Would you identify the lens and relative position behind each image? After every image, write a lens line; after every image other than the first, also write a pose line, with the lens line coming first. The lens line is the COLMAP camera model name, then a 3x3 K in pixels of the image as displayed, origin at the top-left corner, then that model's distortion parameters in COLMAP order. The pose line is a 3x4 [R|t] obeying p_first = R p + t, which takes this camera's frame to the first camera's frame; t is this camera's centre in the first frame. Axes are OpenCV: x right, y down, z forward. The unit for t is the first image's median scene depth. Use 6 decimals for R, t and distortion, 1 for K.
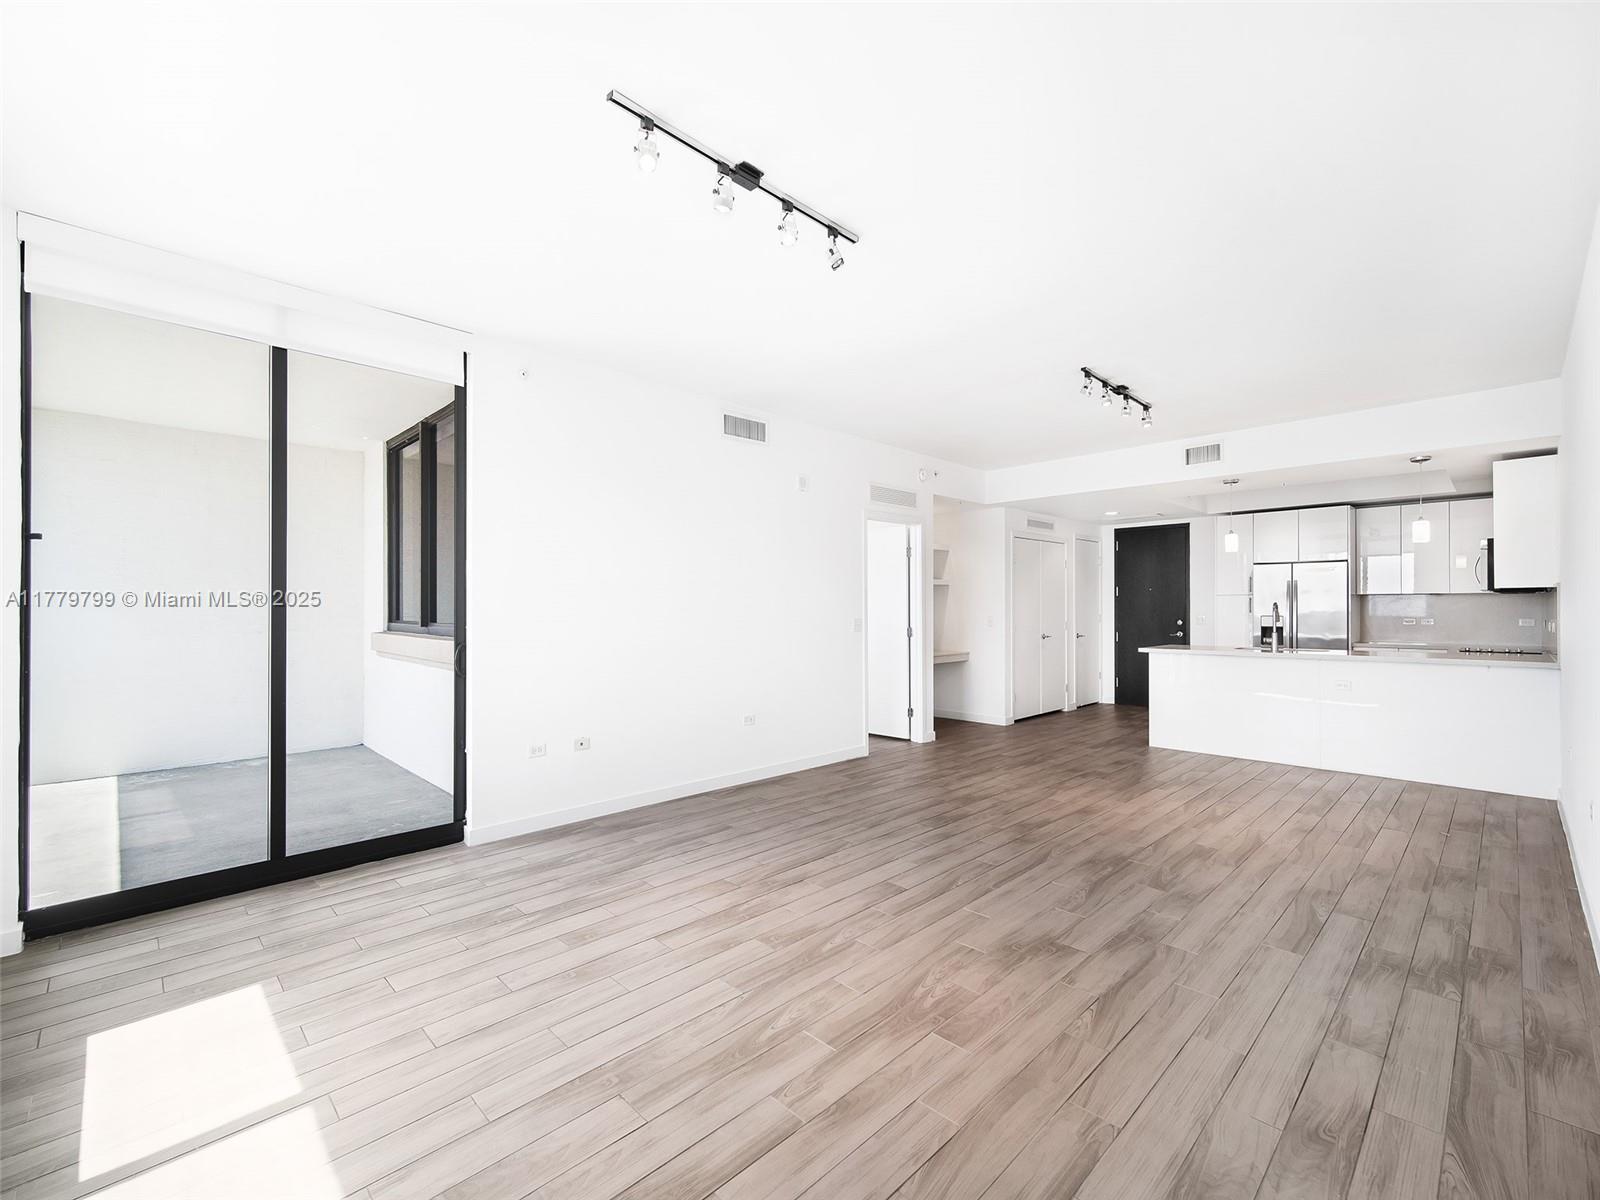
lens RADIAL K [[697.5, 0, 800.0], [0, 697.5, 600.0], [0, 0, 1]] dist [0.000525, 0.000051]
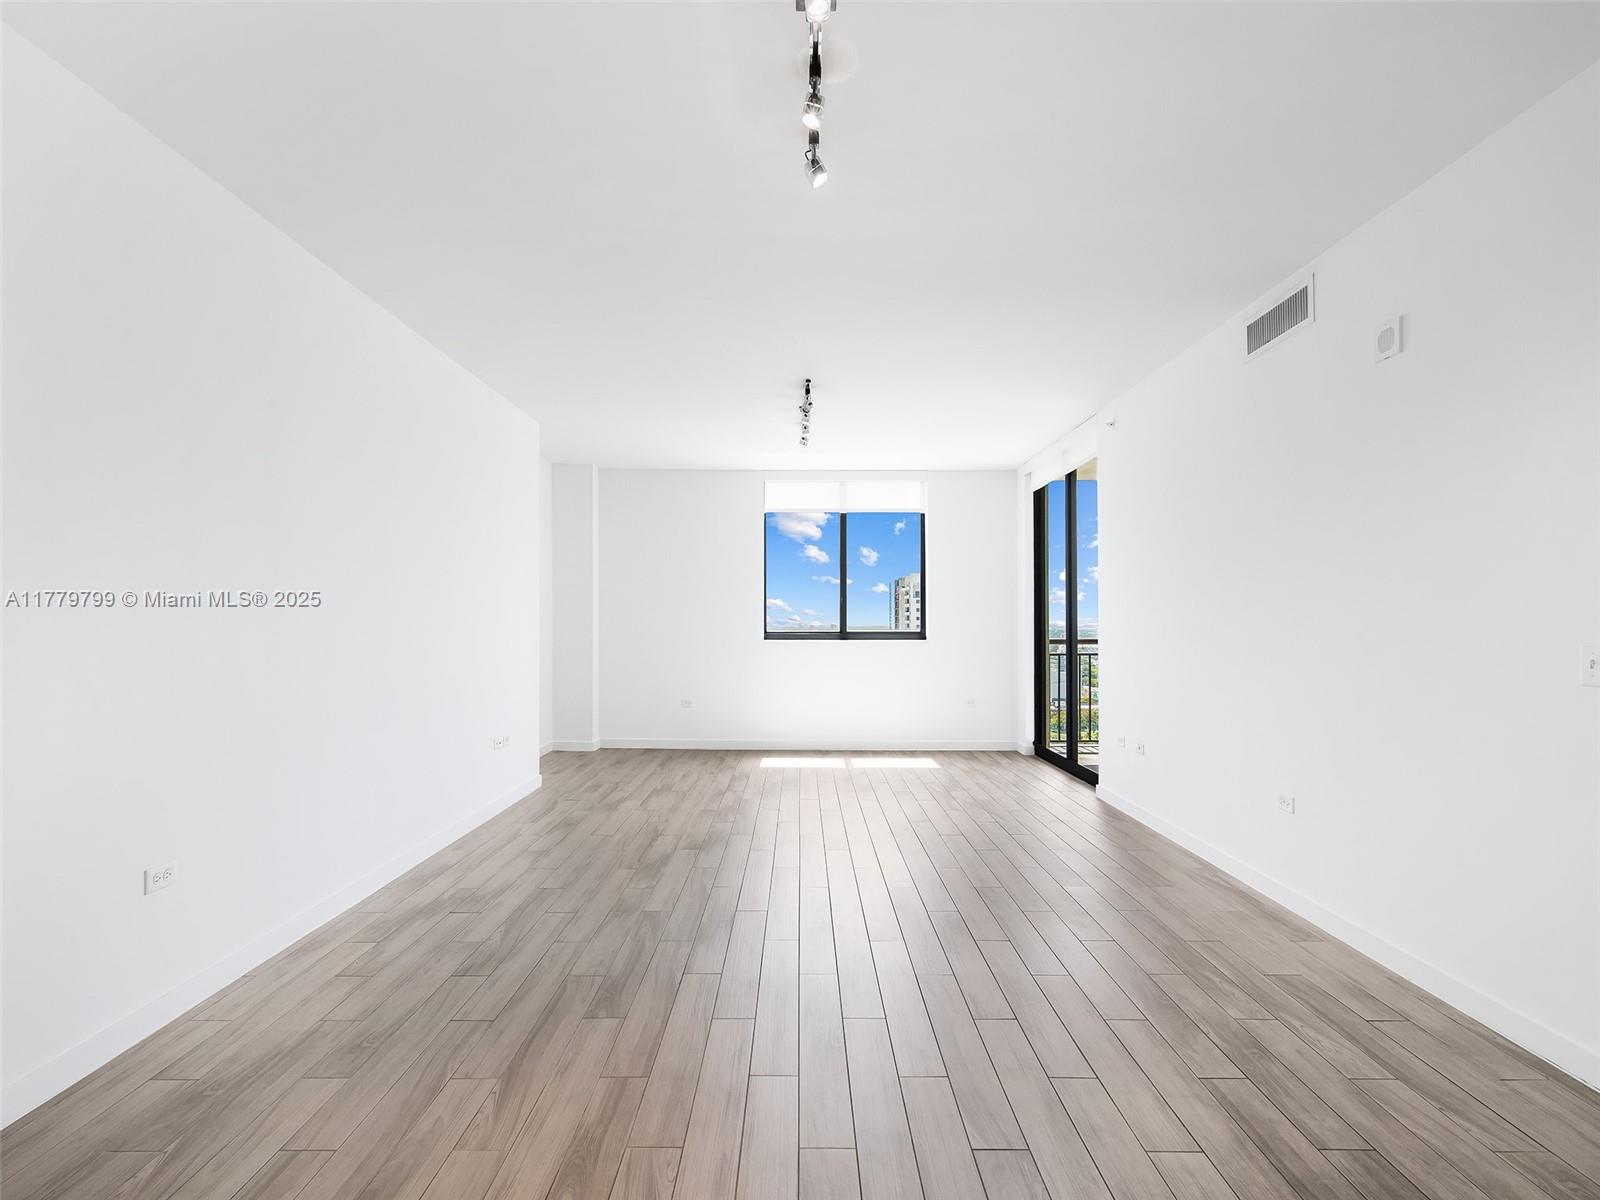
lens RADIAL K [[702.4, 0, 799.6], [0, 702.4, 616.5], [0, 0, 1]] dist [0.004061, 0.000300]
pose [[-0.704693, -0.004613, -0.709497, 0.802743], [0.010799, 0.999793, -0.017226, 0.021967], [0.709430, -0.019801, -0.704498, 1.395302]]
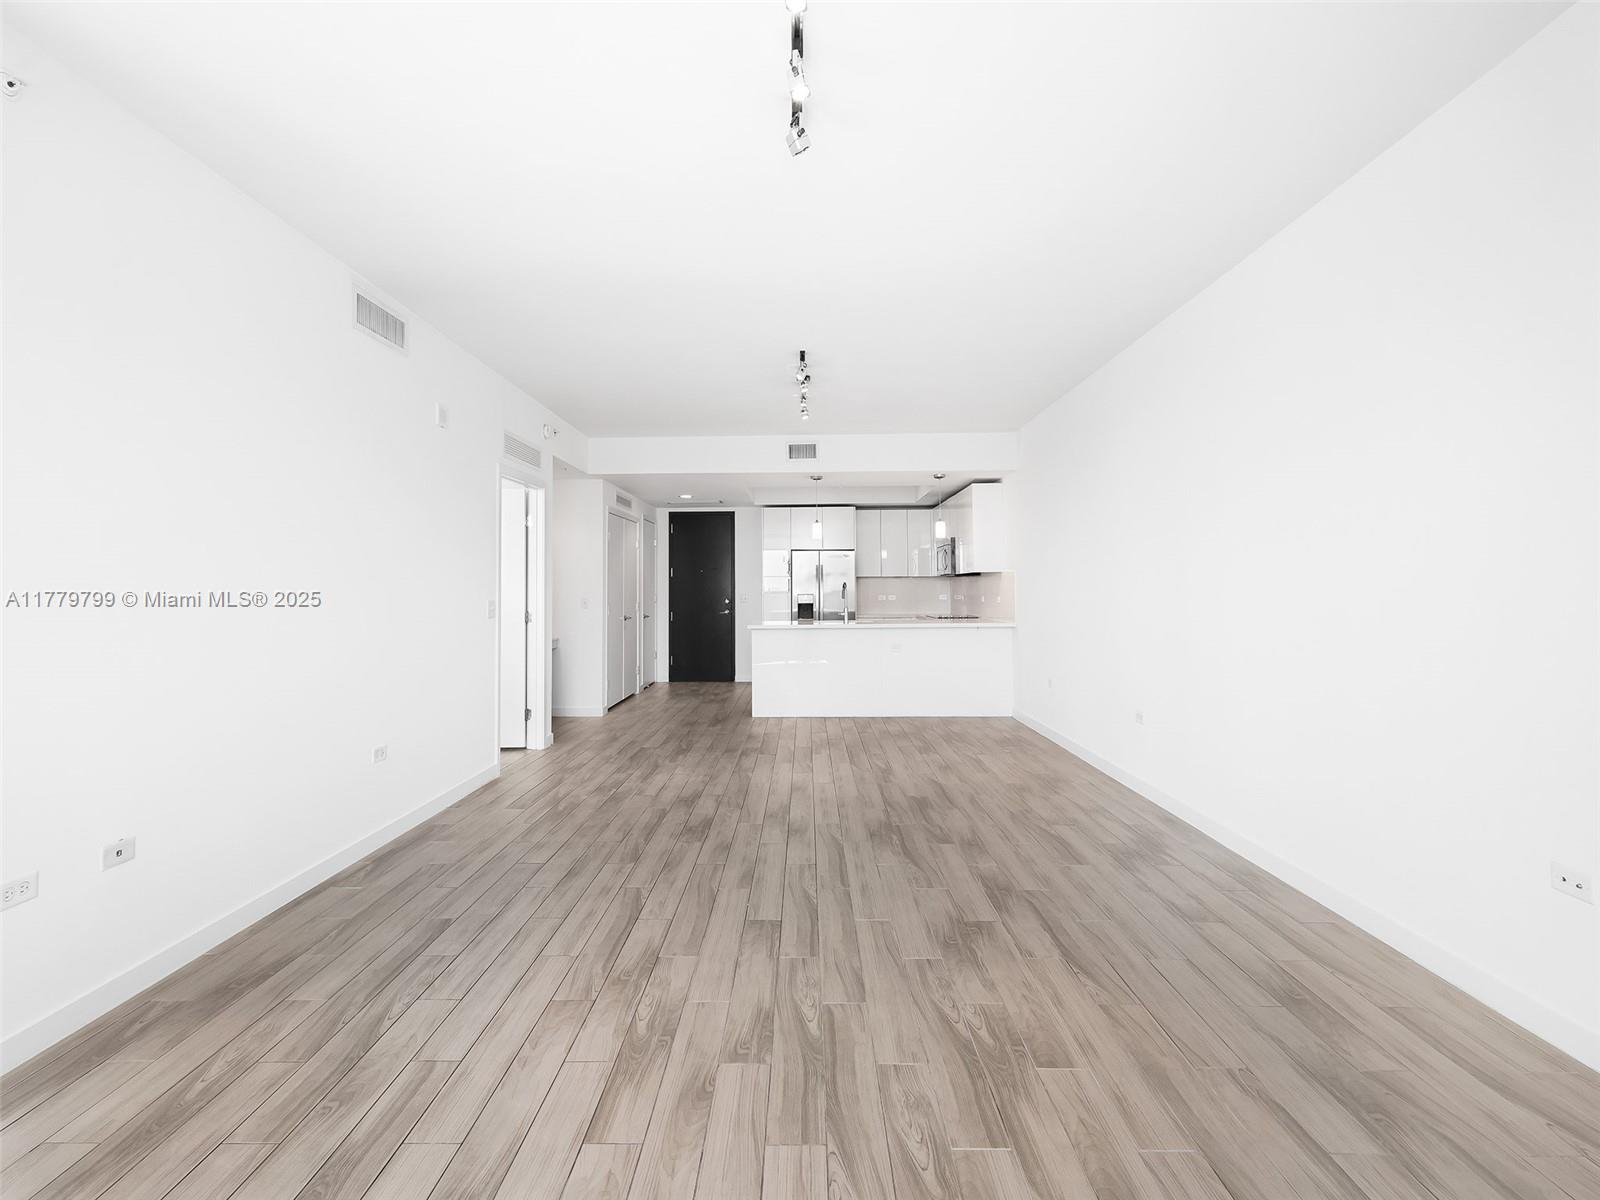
lens RADIAL K [[704.0, 0, 793.7], [0, 704.0, 564.5], [0, 0, 1]] dist [0.002155, 0.000116]
pose [[0.714357, 0.021435, 0.699453, -0.328892], [-0.003119, 0.999618, -0.027448, 0.009116], [-0.699774, 0.017426, 0.714152, 0.287997]]
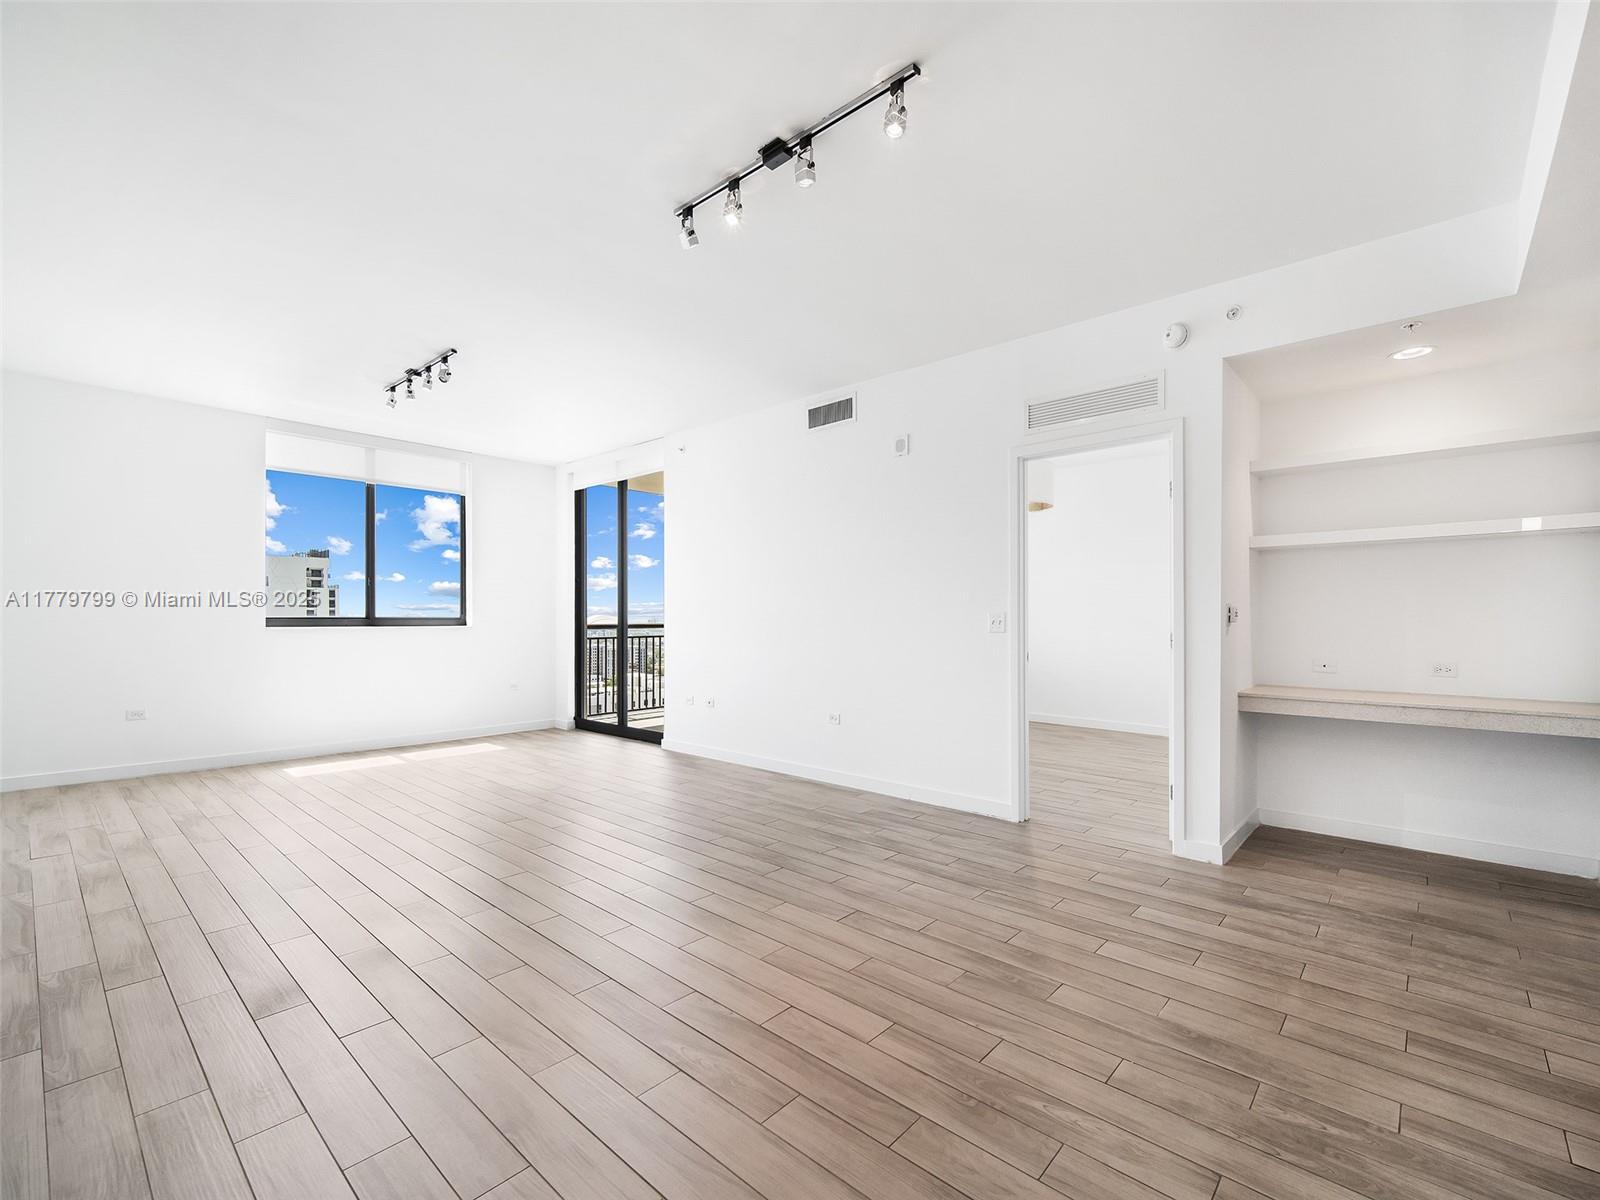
lens RADIAL K [[707.4, 0, 792.2], [0, 707.4, 622.2], [0, 0, 1]] dist [0.005933, -0.000157]
pose [[0.051205, 0.006651, -0.998666, 1.095592], [0.010922, 0.999914, 0.007219, 0.039760], [0.998628, -0.011277, 0.051128, 1.103110]]
